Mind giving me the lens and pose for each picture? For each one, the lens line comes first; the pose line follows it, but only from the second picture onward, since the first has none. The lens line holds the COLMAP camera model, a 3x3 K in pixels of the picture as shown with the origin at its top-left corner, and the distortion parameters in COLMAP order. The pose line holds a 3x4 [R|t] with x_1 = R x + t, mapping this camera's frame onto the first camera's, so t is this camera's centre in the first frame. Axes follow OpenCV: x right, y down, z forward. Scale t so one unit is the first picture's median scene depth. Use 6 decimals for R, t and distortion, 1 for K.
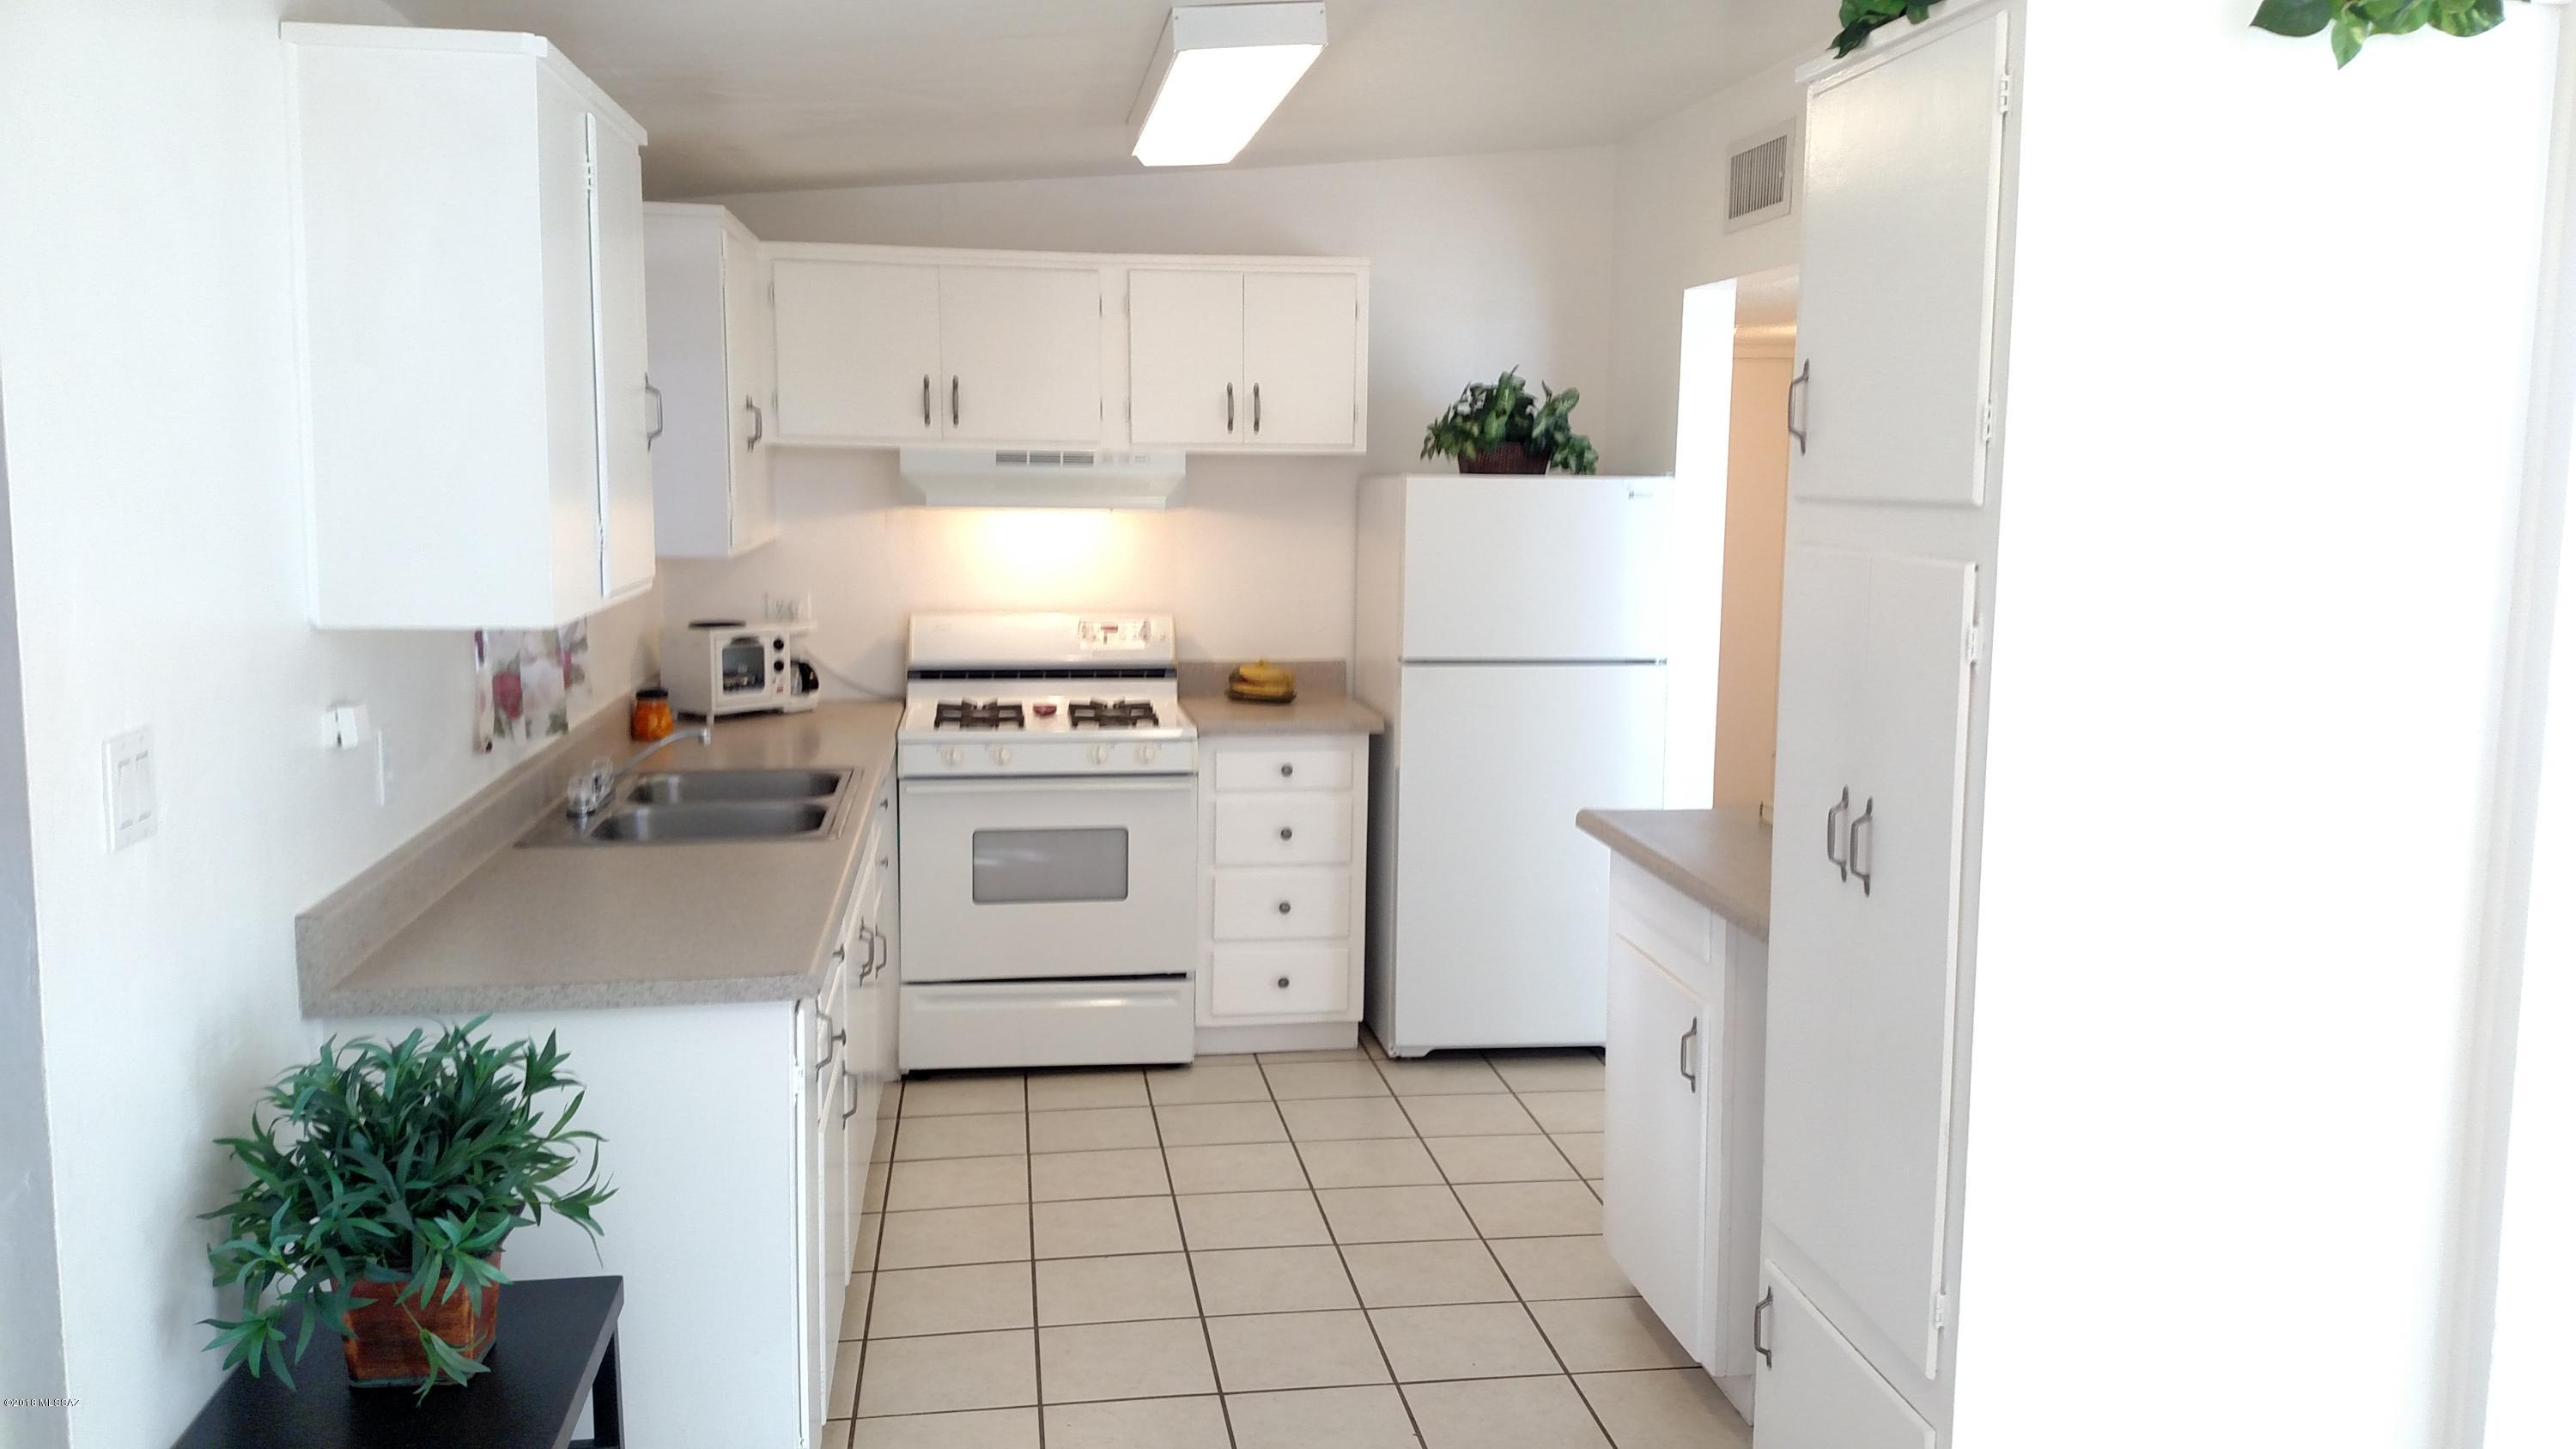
lens RADIAL K [[2021.5, 0, 1284.1], [0, 2021.5, 730.1], [0, 0, 1]] dist [0.081418, -0.122314]
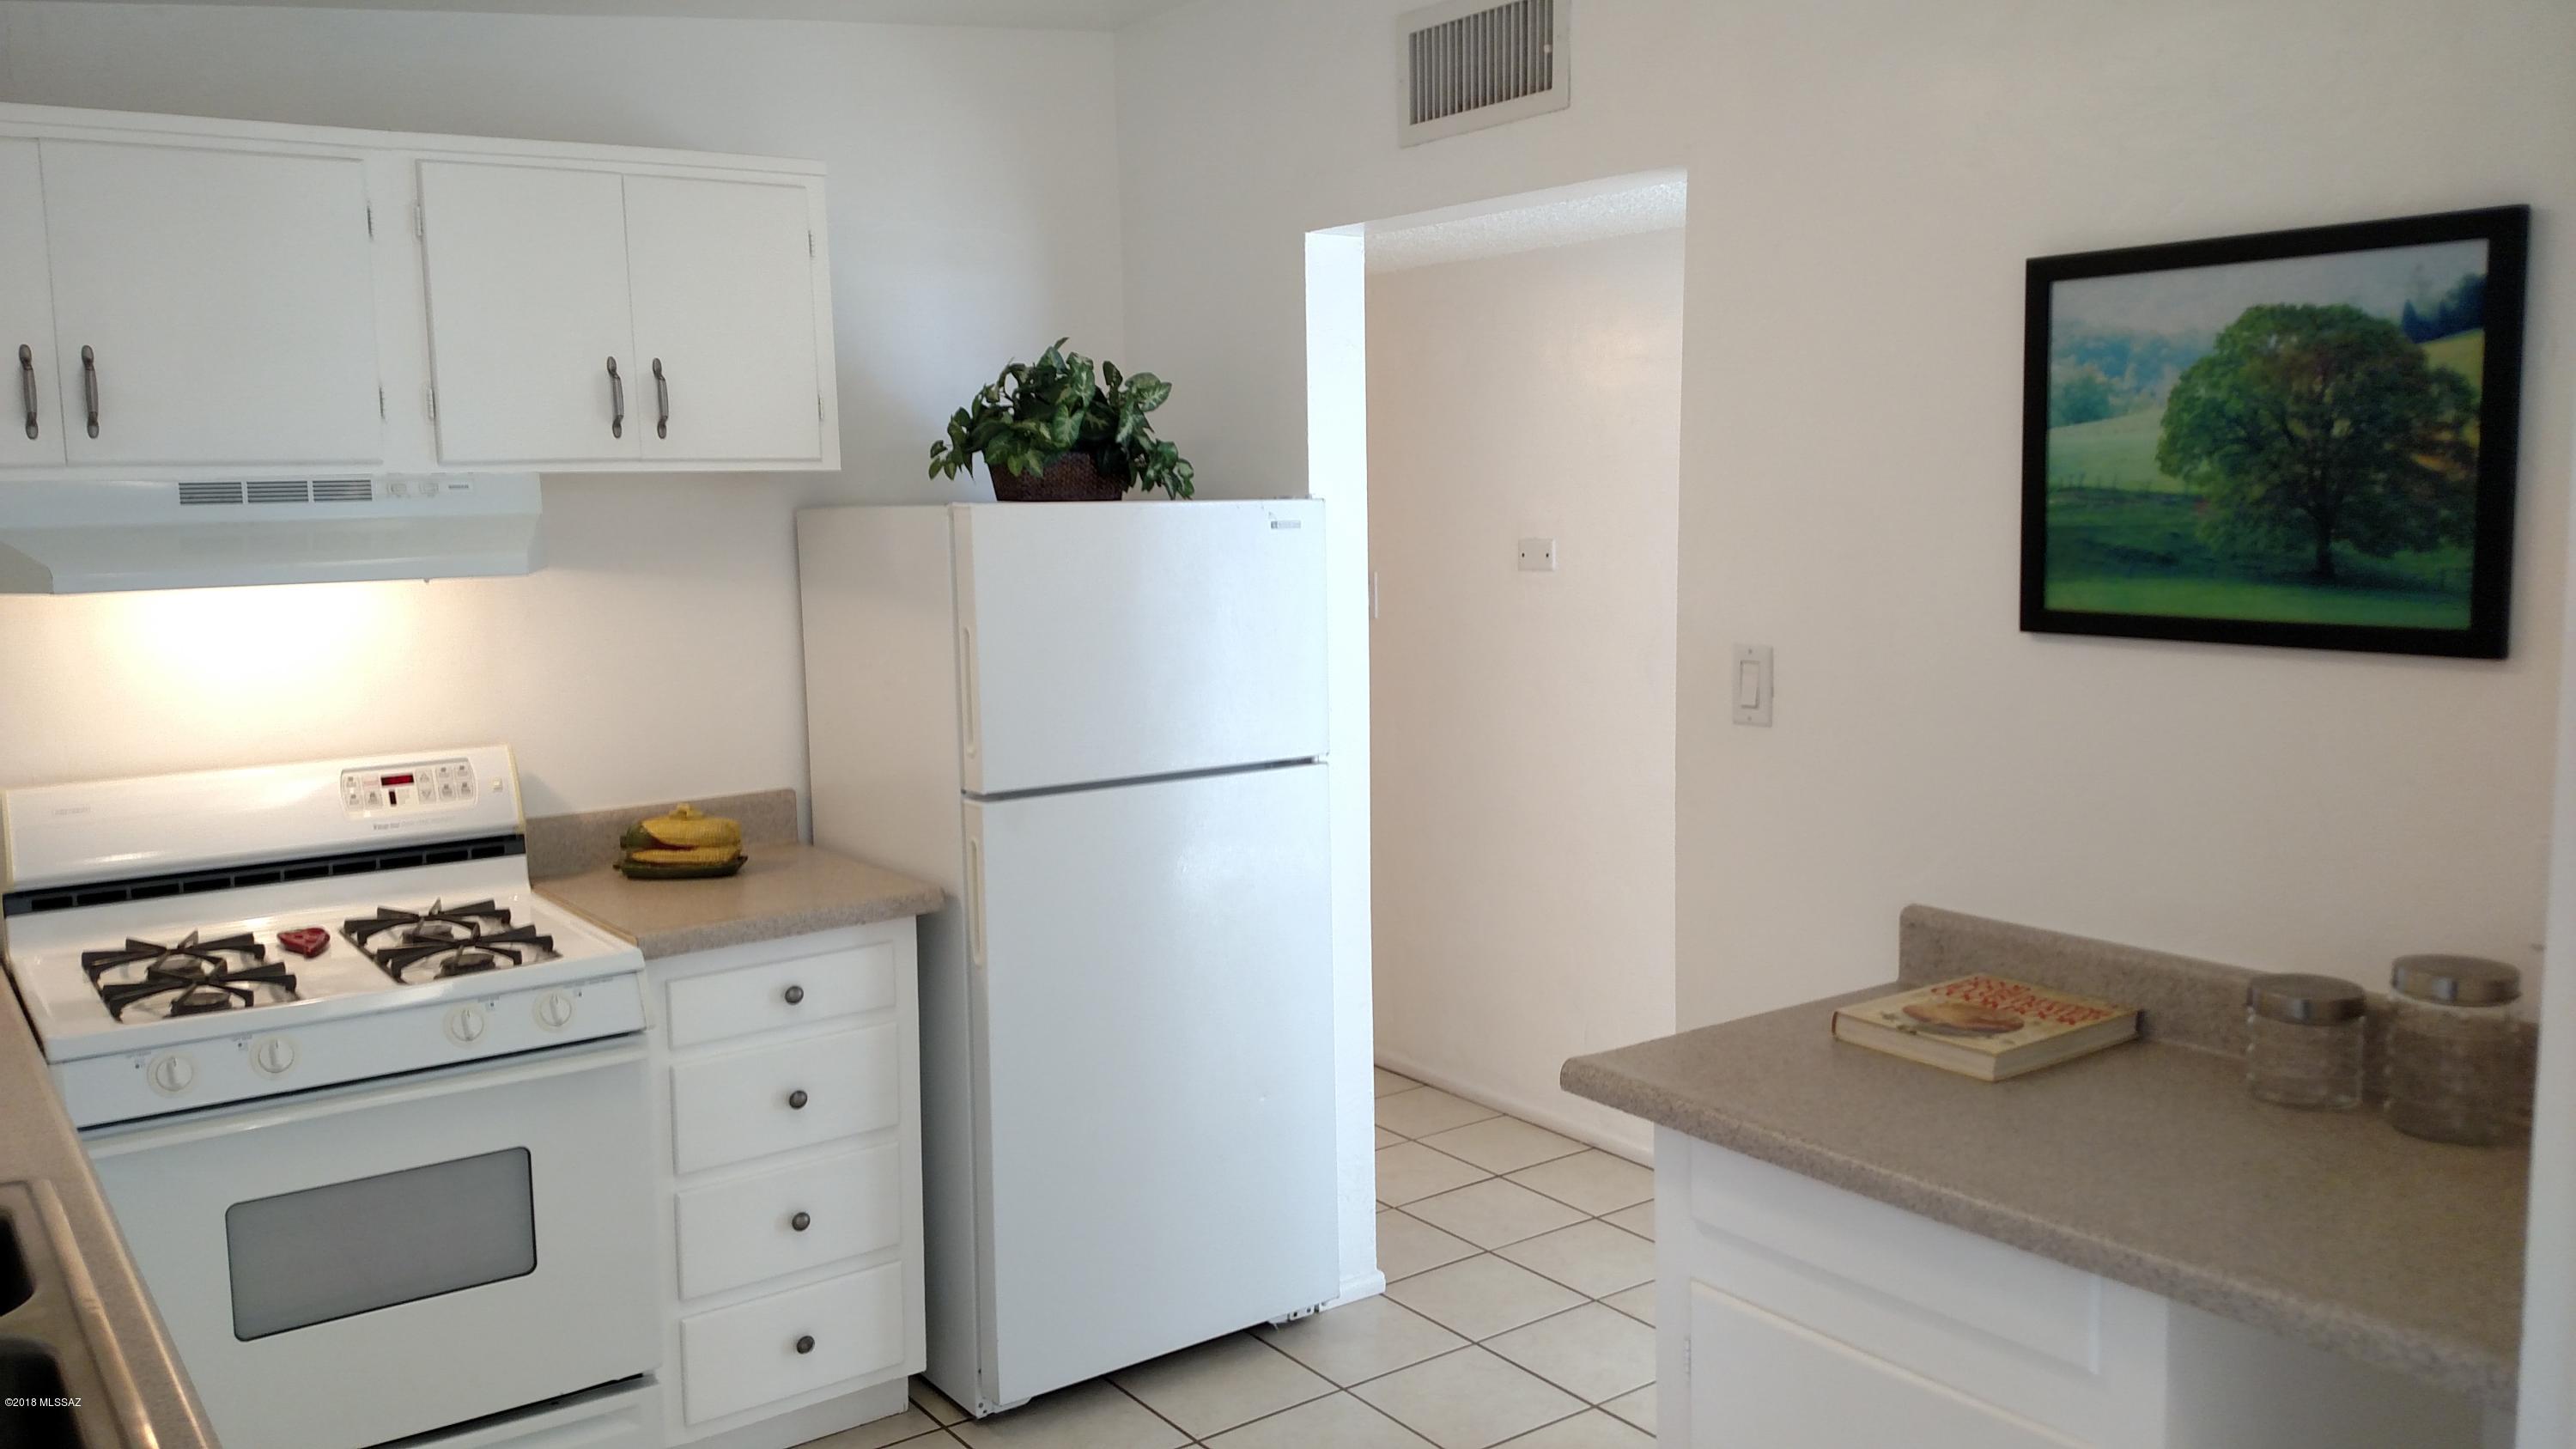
lens RADIAL K [[2021.5, 0, 1328.2], [0, 2021.5, 698.0], [0, 0, 1]] dist [0.081418, -0.122314]
pose [[0.875746, -0.075521, 0.476828, -0.138578], [0.086879, 0.996217, -0.001780, -0.052389], [-0.474890, 0.042985, 0.878995, 0.378093]]
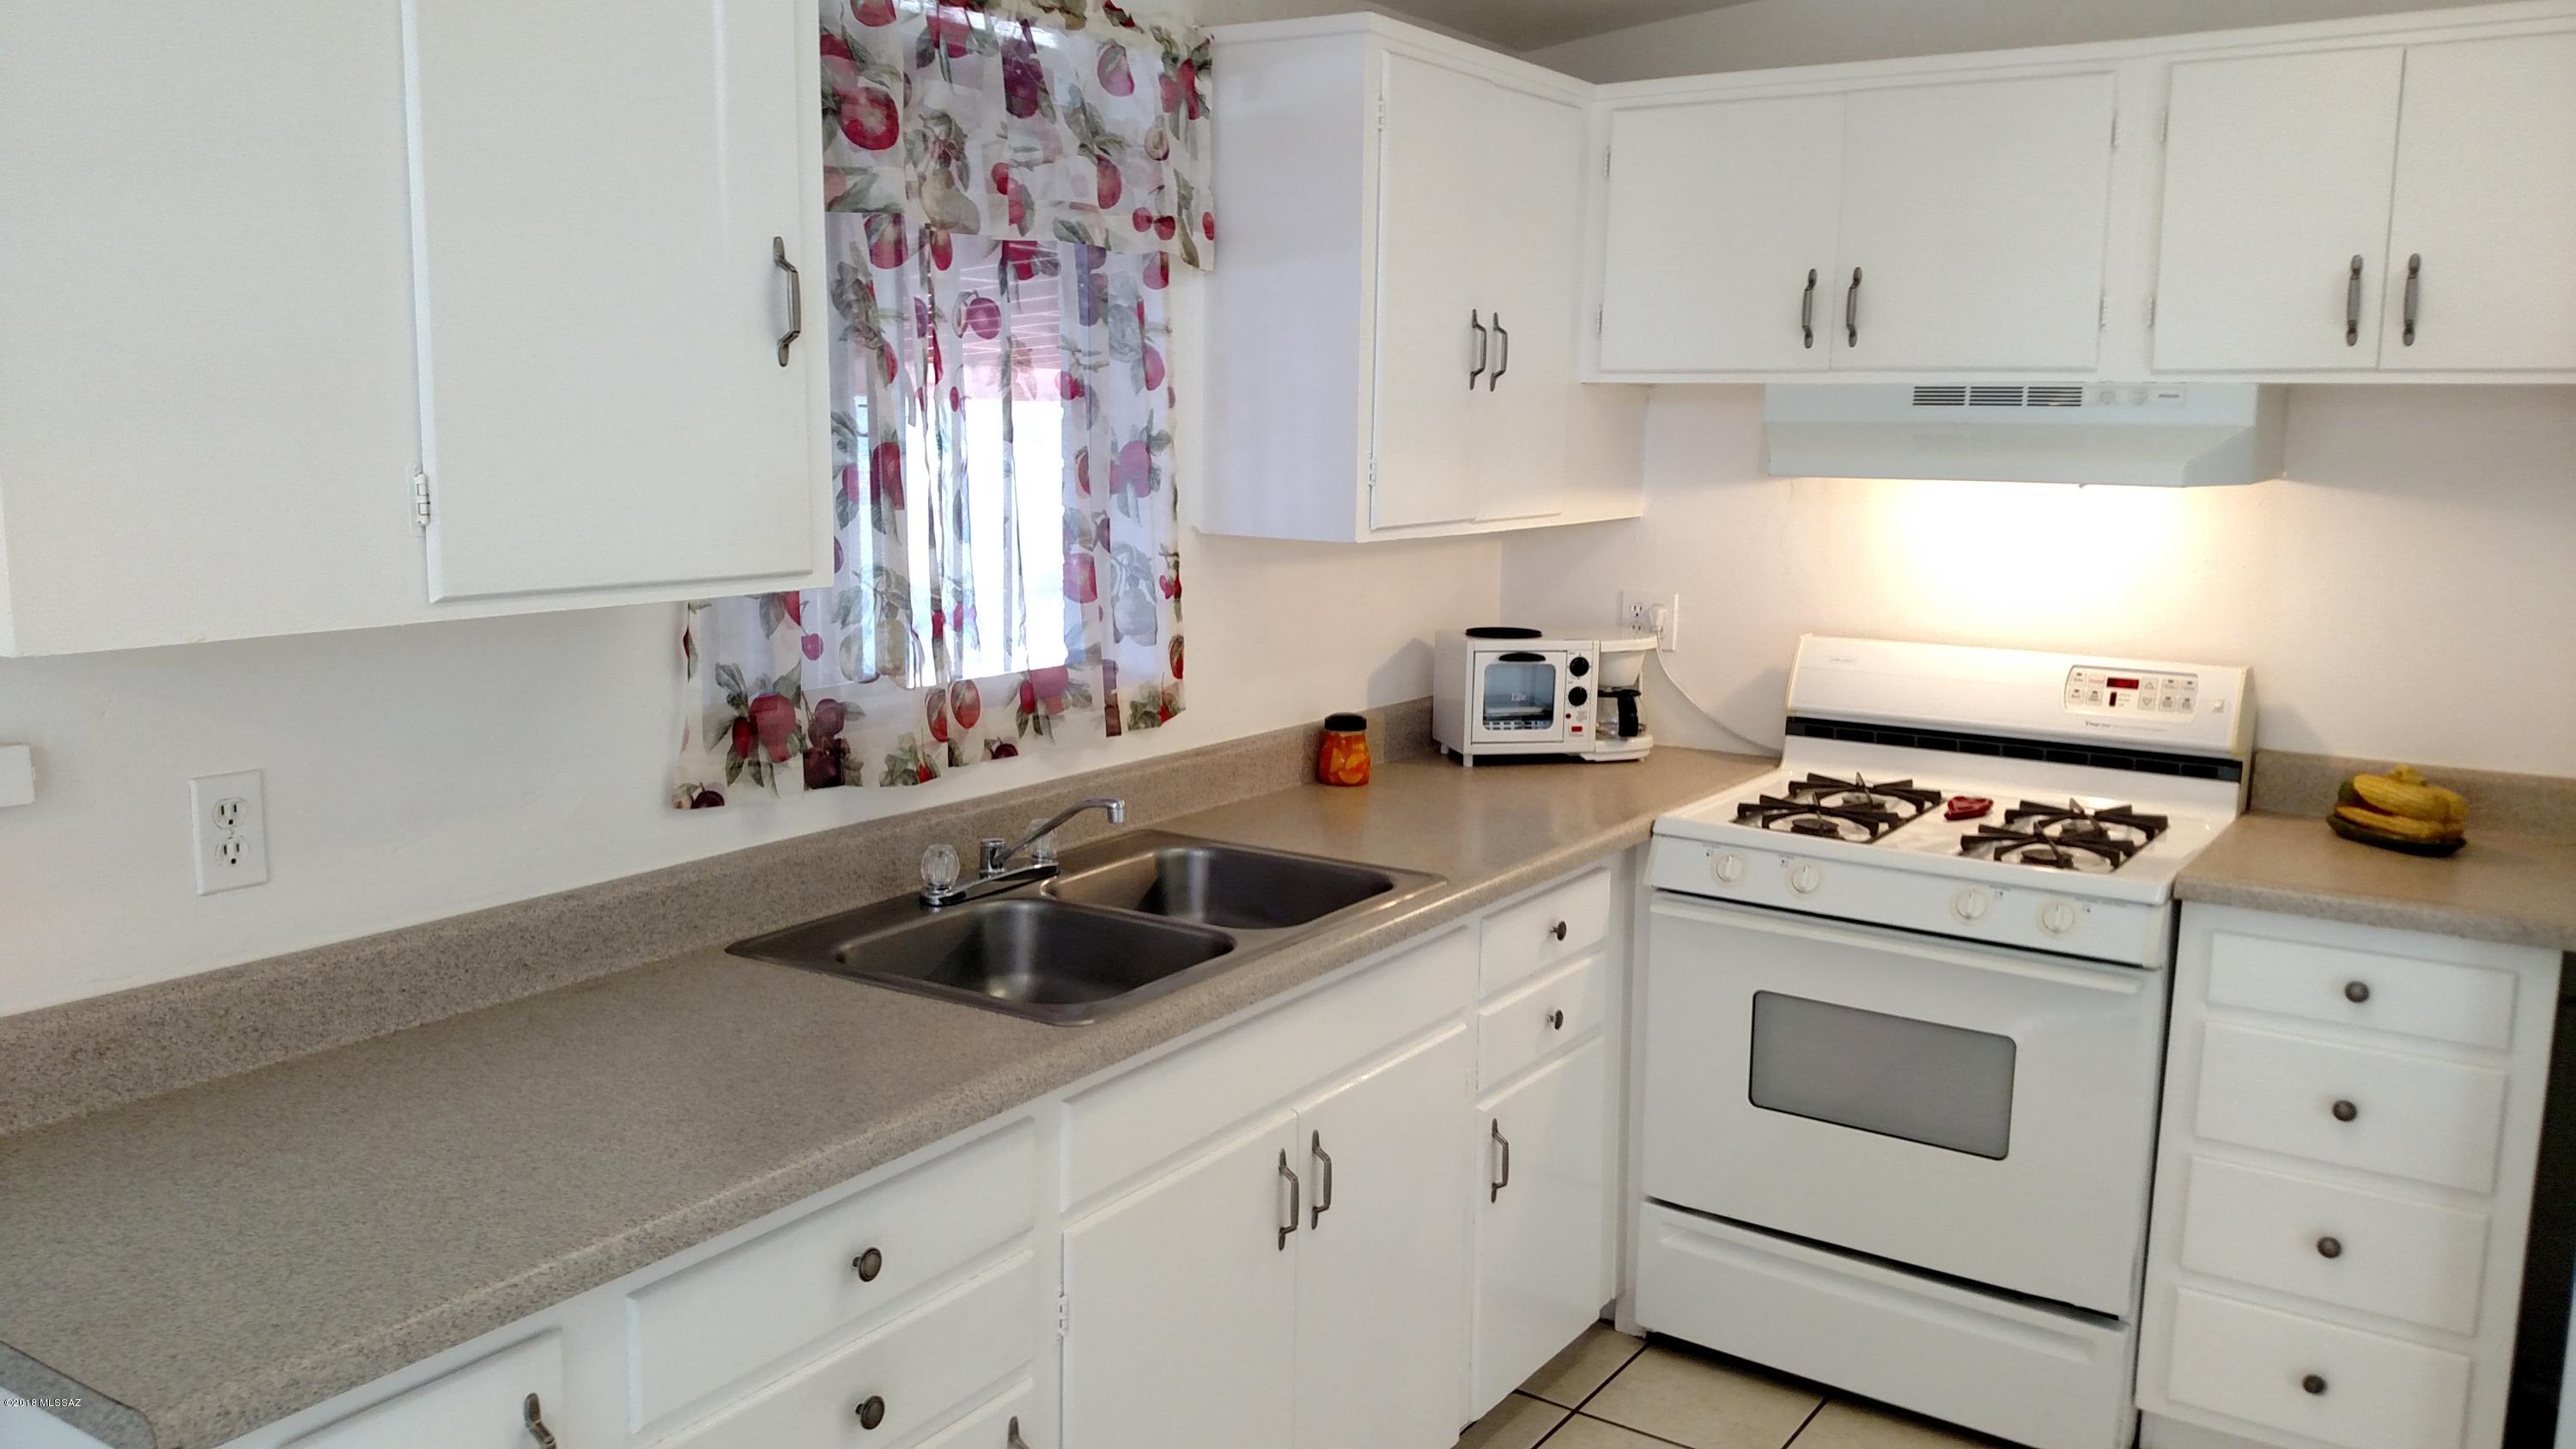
lens RADIAL K [[2021.5, 0, 1213.6], [0, 2021.5, 697.6], [0, 0, 1]] dist [0.081418, -0.122314]
pose [[0.730137, 0.098909, -0.676104, 0.132723], [-0.096634, 0.994470, 0.041128, -0.047706], [0.676433, 0.035305, 0.735657, 0.401736]]
